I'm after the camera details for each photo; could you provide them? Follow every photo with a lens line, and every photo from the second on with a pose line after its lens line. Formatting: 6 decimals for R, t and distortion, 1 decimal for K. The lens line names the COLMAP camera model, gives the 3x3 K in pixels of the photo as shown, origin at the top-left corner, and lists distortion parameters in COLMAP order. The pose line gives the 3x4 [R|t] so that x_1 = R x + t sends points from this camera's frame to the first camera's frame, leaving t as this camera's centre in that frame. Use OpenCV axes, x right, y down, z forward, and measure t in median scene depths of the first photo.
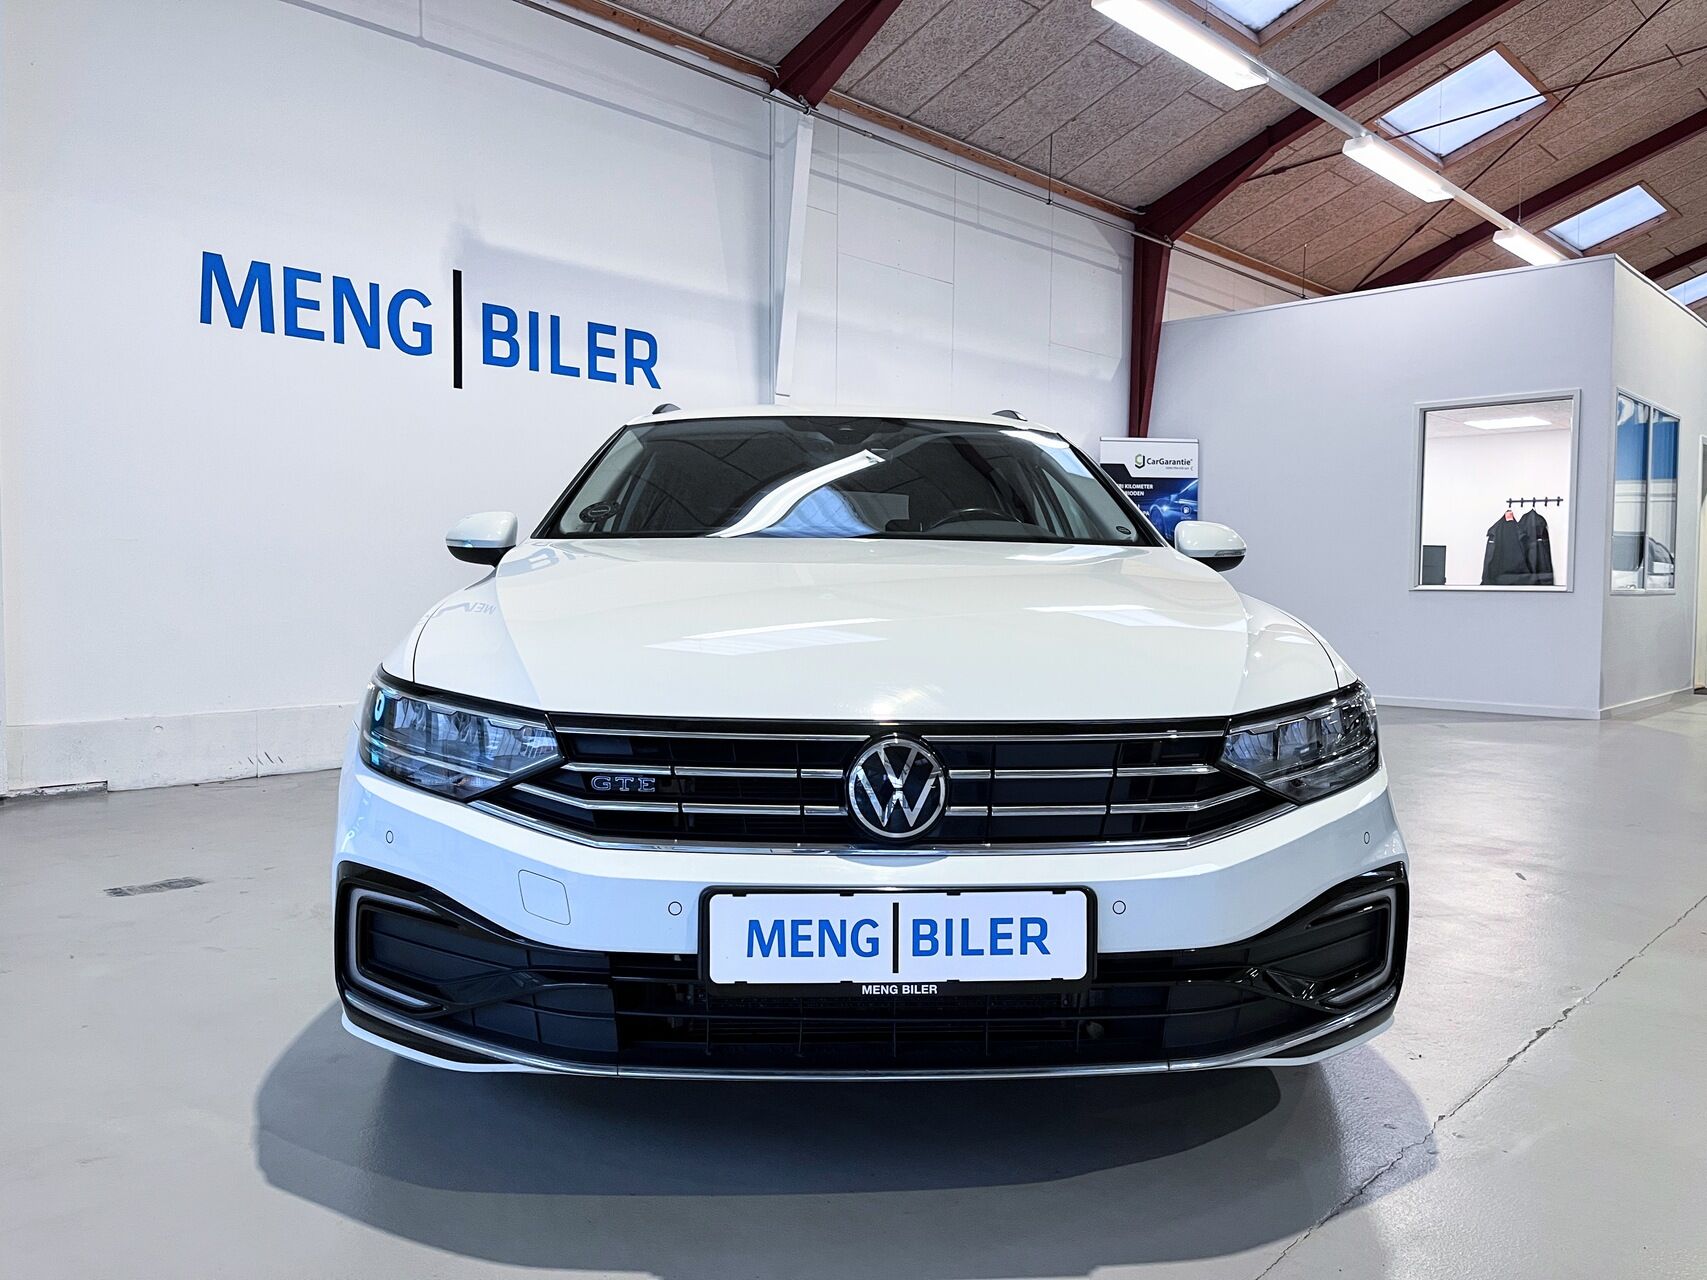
lens RADIAL K [[1305.9, 0, 845.3], [0, 1305.9, 651.0], [0, 0, 1]] dist [0.056823, -0.078916]
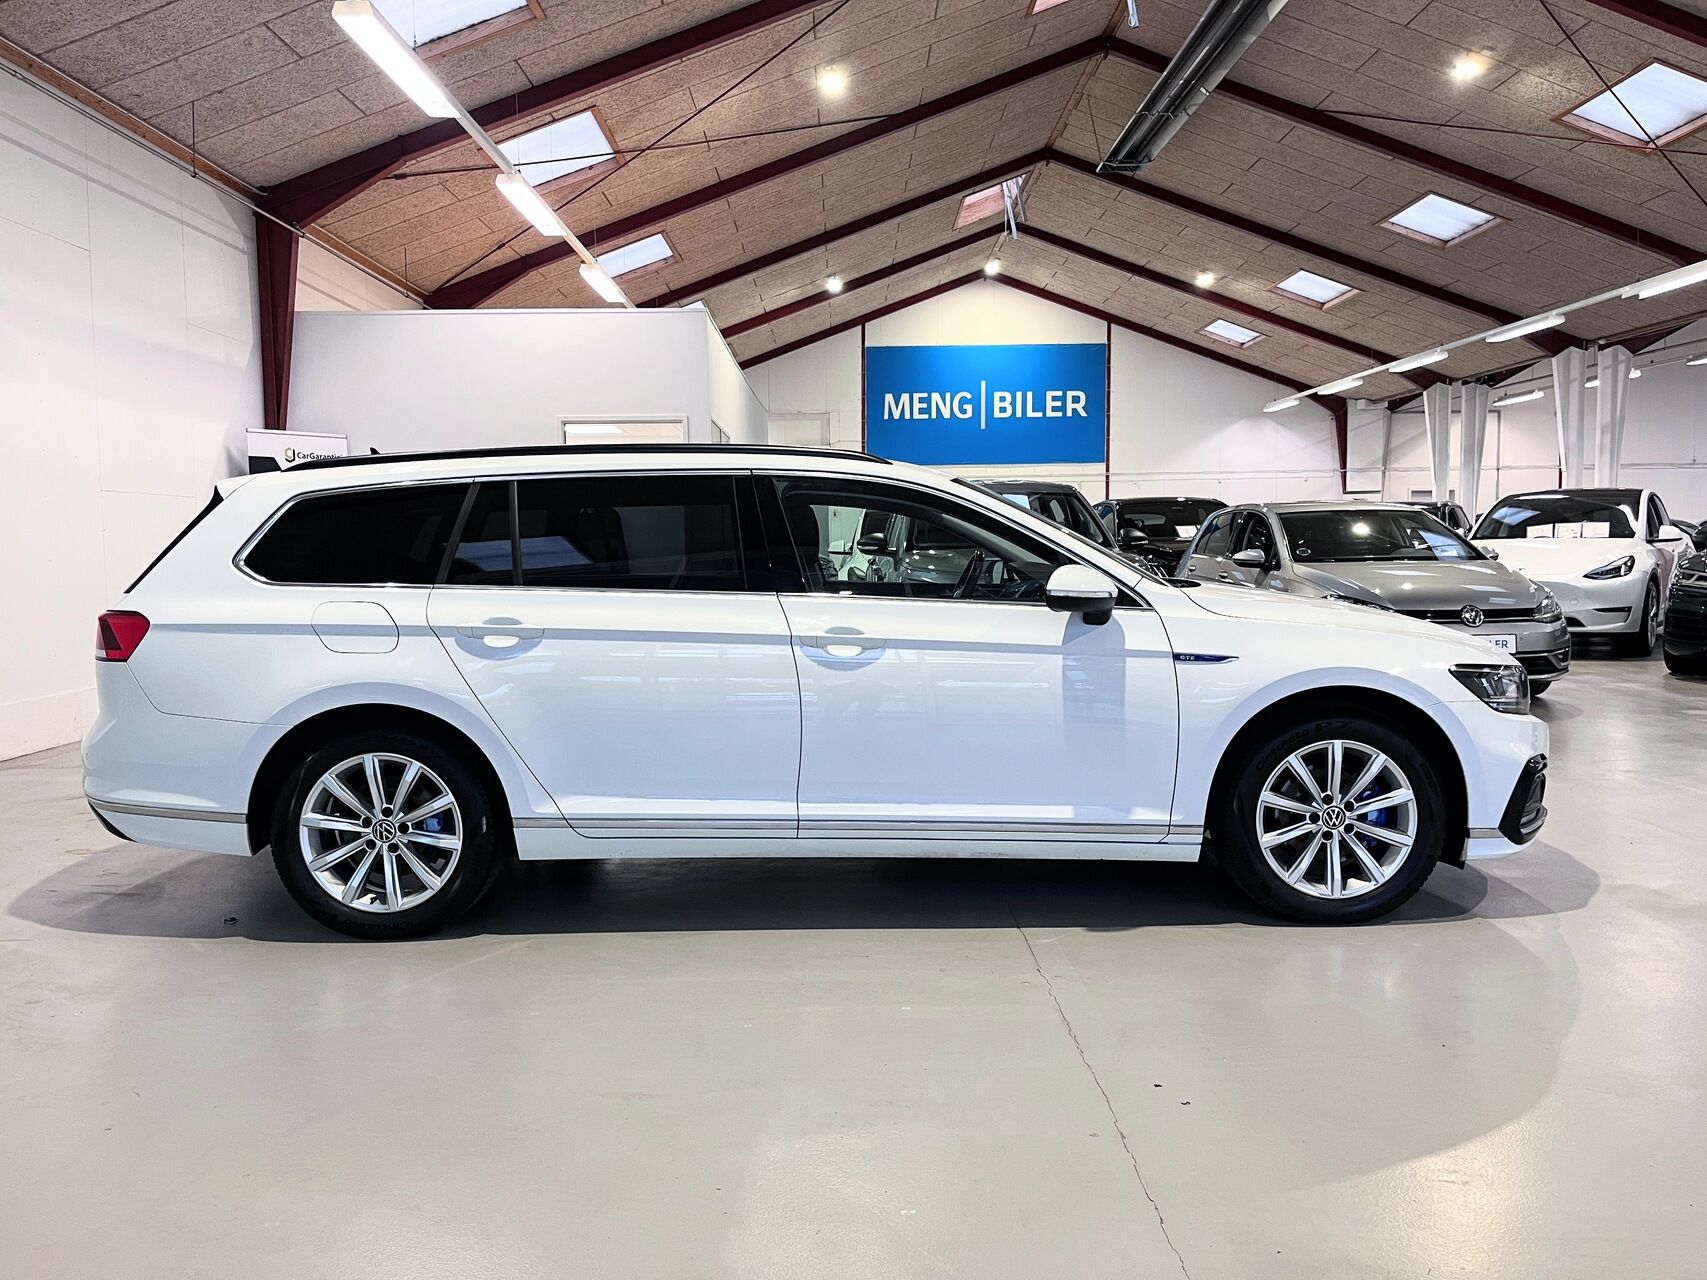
lens RADIAL K [[1305.9, 0, 899.7], [0, 1305.9, 642.6], [0, 0, 1]] dist [0.056823, -0.078916]
pose [[0.693929, -0.071248, 0.716510, -0.174627], [0.054697, 0.997433, 0.046209, -0.029767], [-0.717963, 0.007125, 0.696045, 0.007312]]
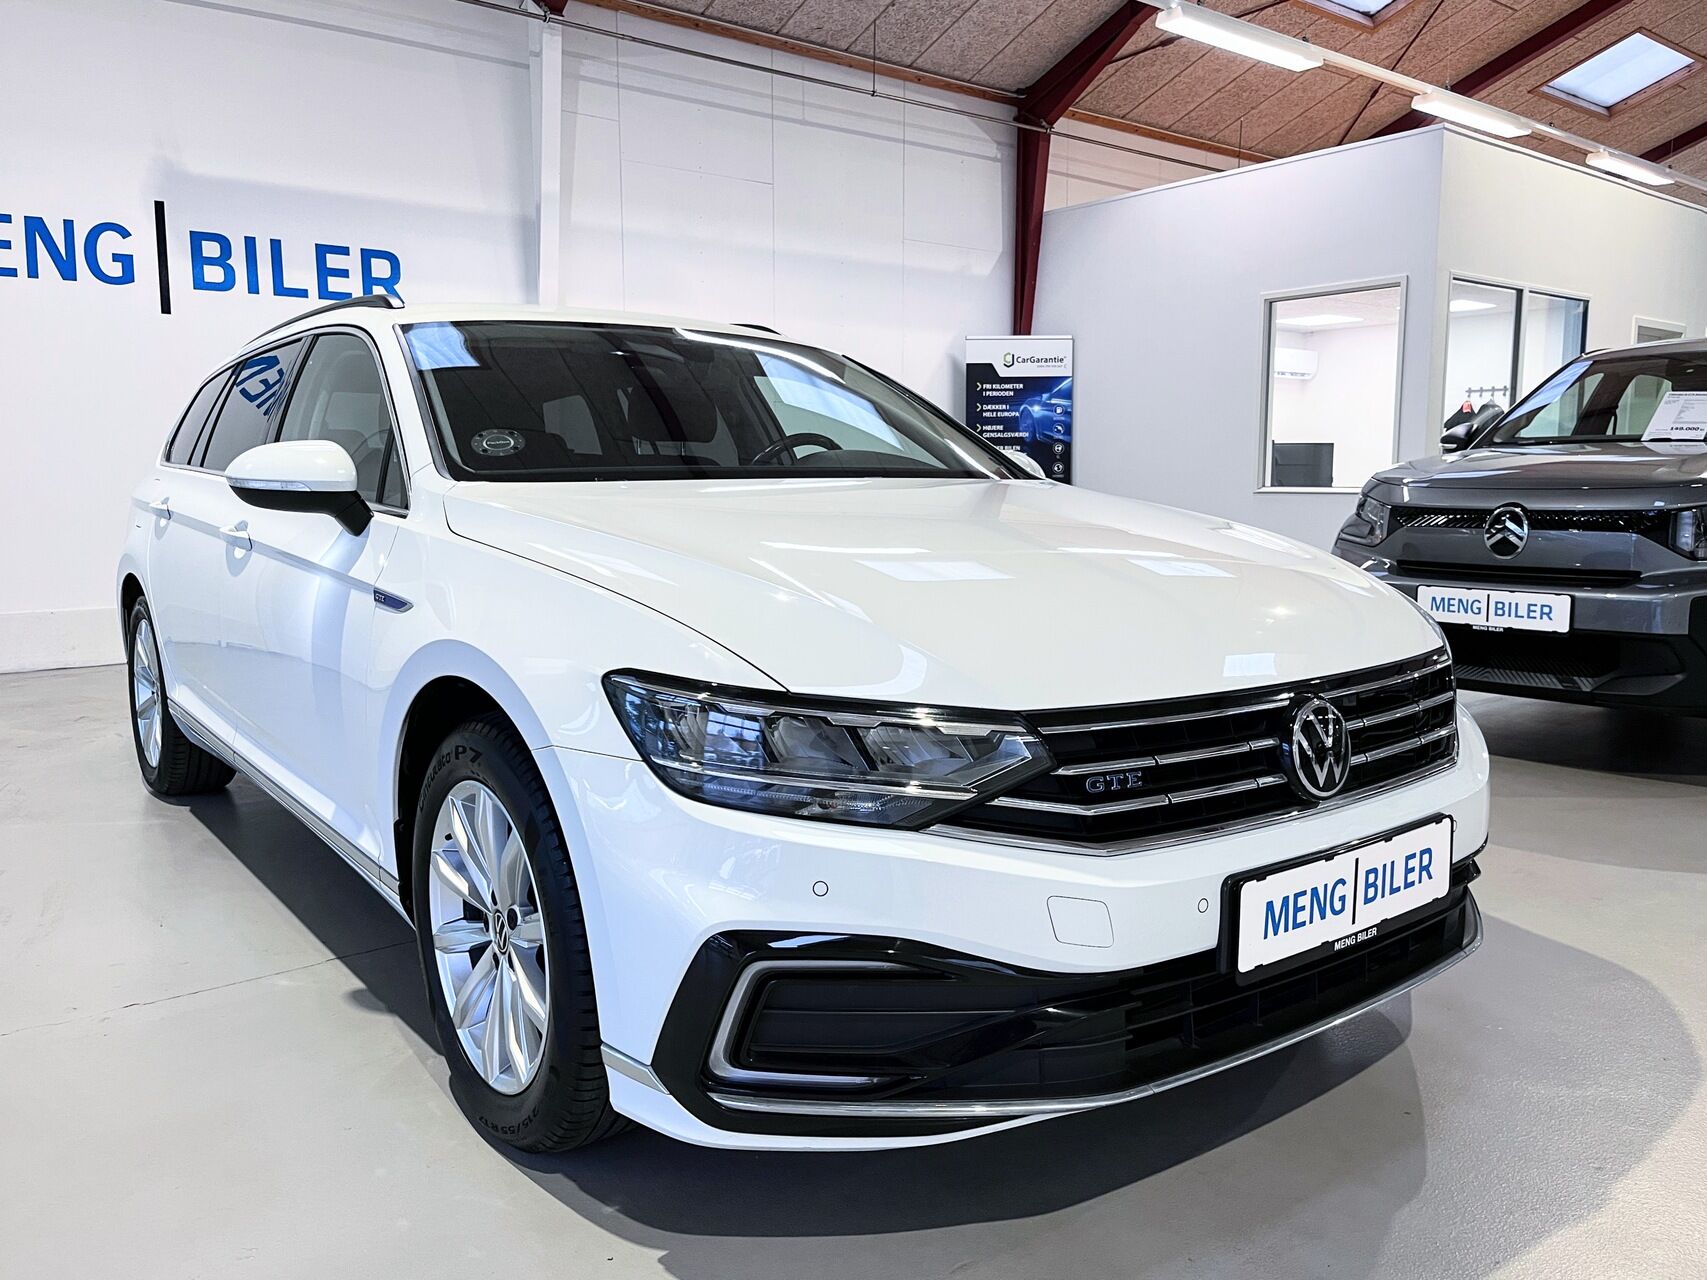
lens RADIAL K [[1305.9, 0, 861.6], [0, 1305.9, 648.6], [0, 0, 1]] dist [0.056823, -0.078916]
pose [[0.989081, 0.009790, -0.147045, 0.273489], [0.002036, 0.996788, 0.080064, -0.009401], [0.147357, -0.079490, 0.985884, 0.005693]]
